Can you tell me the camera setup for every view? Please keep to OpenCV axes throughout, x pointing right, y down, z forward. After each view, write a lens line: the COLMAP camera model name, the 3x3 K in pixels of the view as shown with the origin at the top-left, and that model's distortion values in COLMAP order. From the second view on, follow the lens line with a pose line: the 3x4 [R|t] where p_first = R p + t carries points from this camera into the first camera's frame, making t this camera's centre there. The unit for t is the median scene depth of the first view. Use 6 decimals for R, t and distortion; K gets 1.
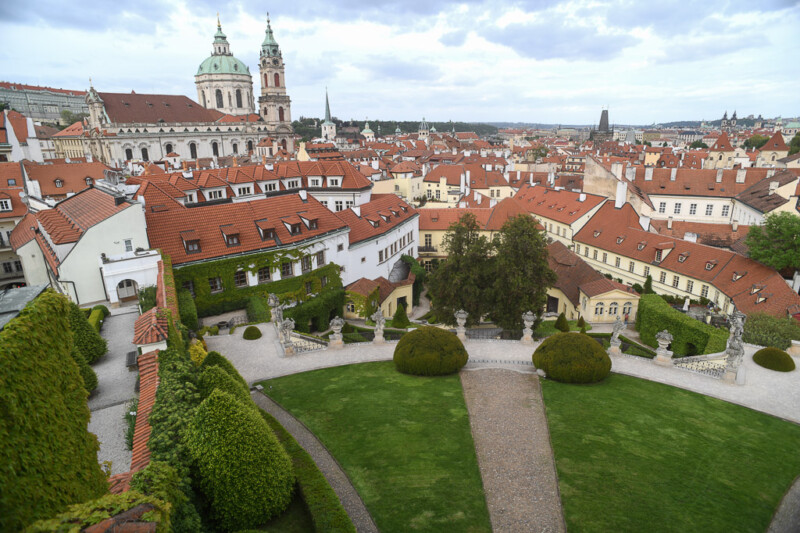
lens RADIAL K [[453.7, 0, 400.0], [0, 453.7, 266.5], [0, 0, 1]] dist [-0.103645, 0.065447]
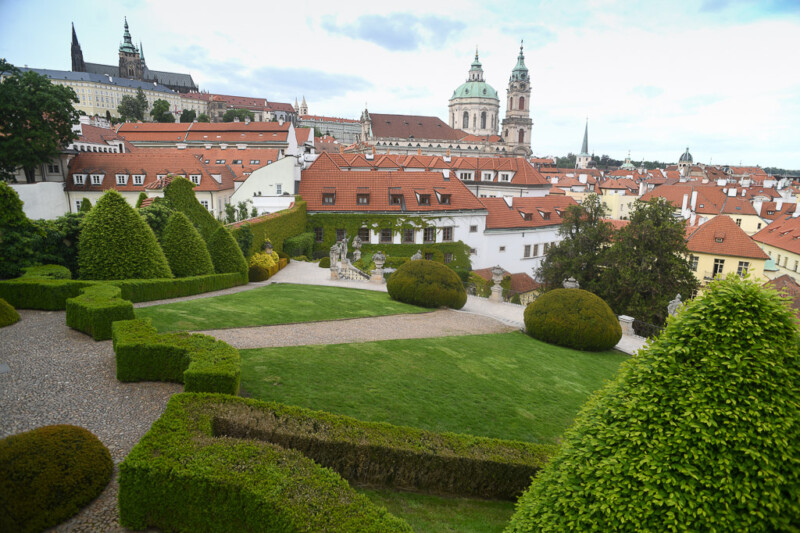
lens RADIAL K [[453.7, 0, 400.0], [0, 453.7, 266.5], [0, 0, 1]] dist [-0.103645, 0.065447]
pose [[0.835226, 0.150395, -0.528941, 0.241486], [-0.193343, 0.980775, -0.026433, 0.086357], [0.514797, 0.124345, 0.848247, 0.076370]]
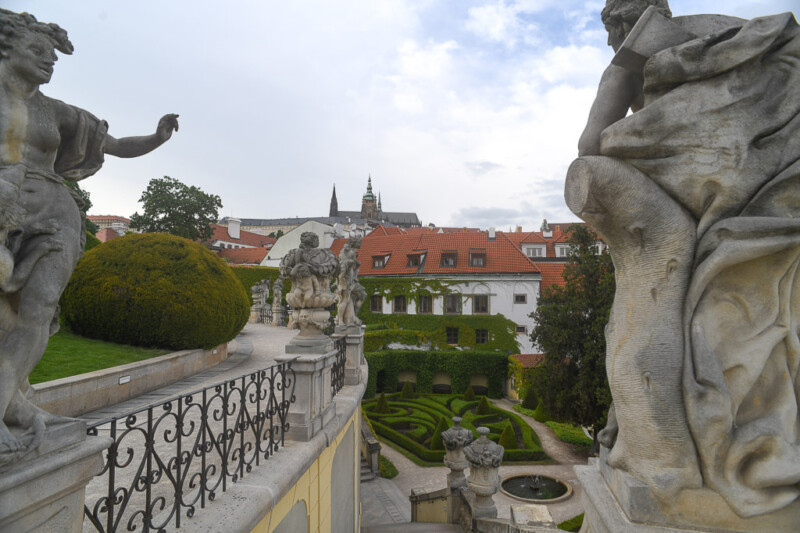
lens RADIAL K [[453.7, 0, 400.0], [0, 453.7, 266.5], [0, 0, 1]] dist [-0.103645, 0.065447]
pose [[0.483586, -0.035295, -0.874585, 0.370345], [-0.270297, 0.944330, -0.187566, 0.087974], [0.832516, 0.327102, 0.447125, 0.440622]]
